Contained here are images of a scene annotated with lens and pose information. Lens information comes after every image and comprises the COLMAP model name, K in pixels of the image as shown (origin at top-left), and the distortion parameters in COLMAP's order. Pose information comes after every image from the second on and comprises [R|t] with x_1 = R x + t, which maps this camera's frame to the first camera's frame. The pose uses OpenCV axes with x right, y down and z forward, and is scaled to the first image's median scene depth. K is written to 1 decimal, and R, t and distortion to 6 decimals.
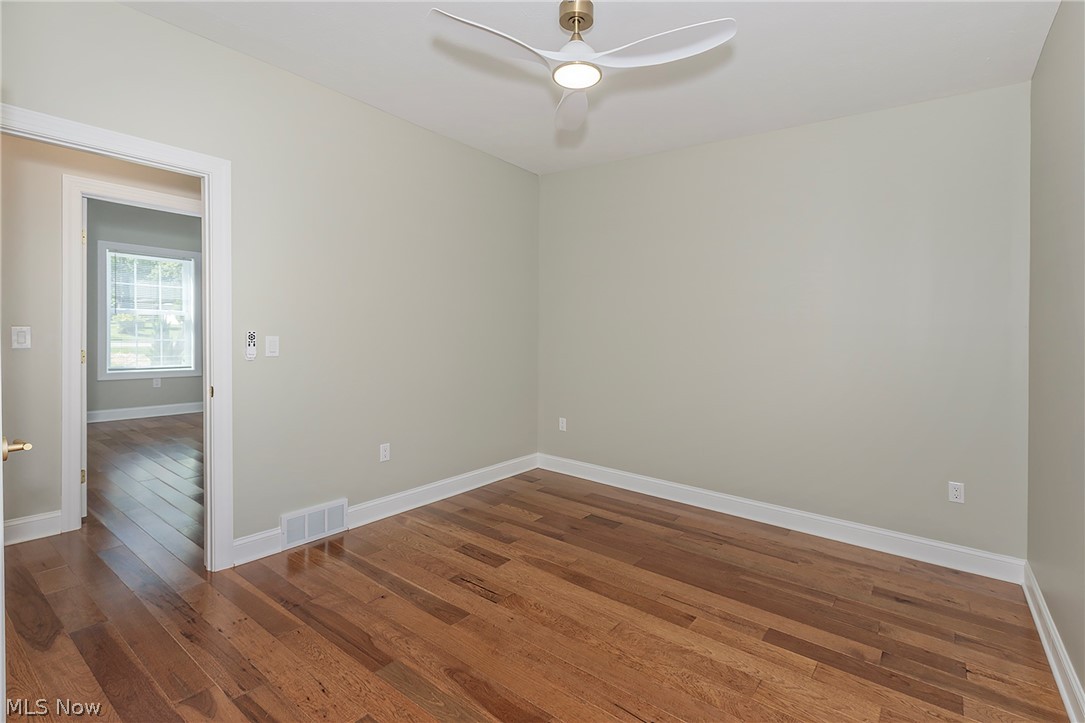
lens RADIAL K [[483.8, 0, 547.7], [0, 483.8, 358.1], [0, 0, 1]] dist [0.000785, 0.000067]
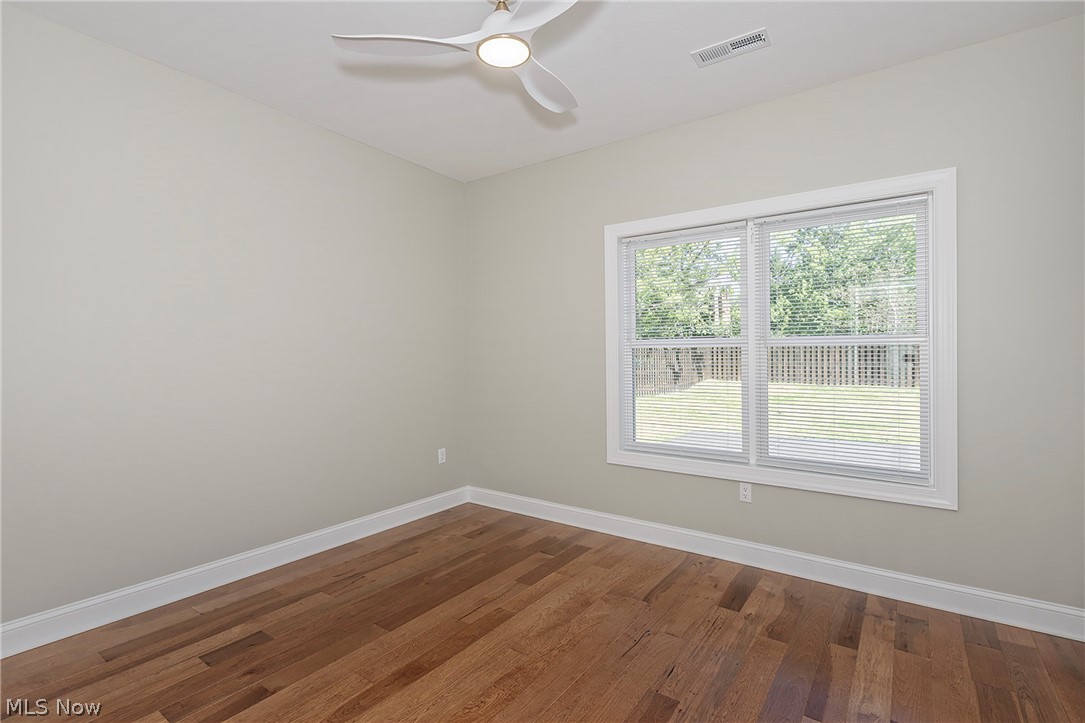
lens RADIAL K [[517.9, 0, 542.5], [0, 517.9, 361.5], [0, 0, 1]] dist [0.000223, -0.000318]
pose [[-0.015521, -0.044029, 0.998910, -0.784894], [0.062955, 0.997005, 0.044923, -0.060115], [-0.997896, 0.063583, -0.012702, 0.825841]]
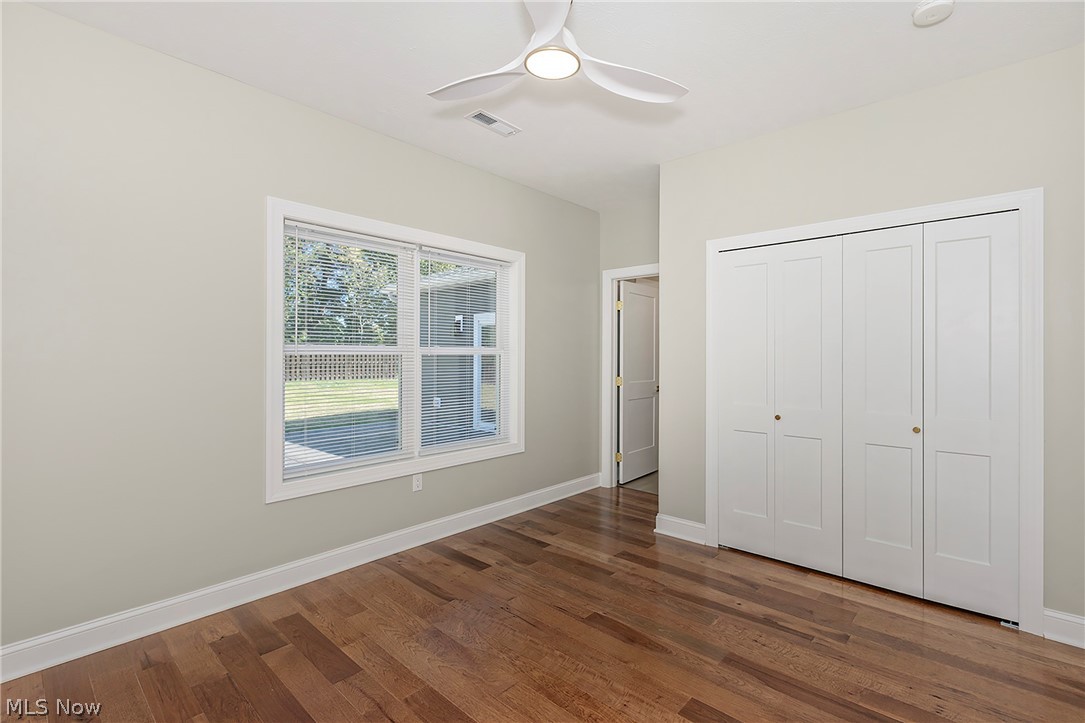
lens RADIAL K [[483.8, 0, 547.7], [0, 483.8, 358.1], [0, 0, 1]] dist [0.000785, 0.000067]
pose [[-0.995550, -0.039135, 0.085719, 0.010713], [-0.033744, 0.997414, 0.063460, -0.100729], [-0.087981, 0.060286, -0.994296, 1.649326]]
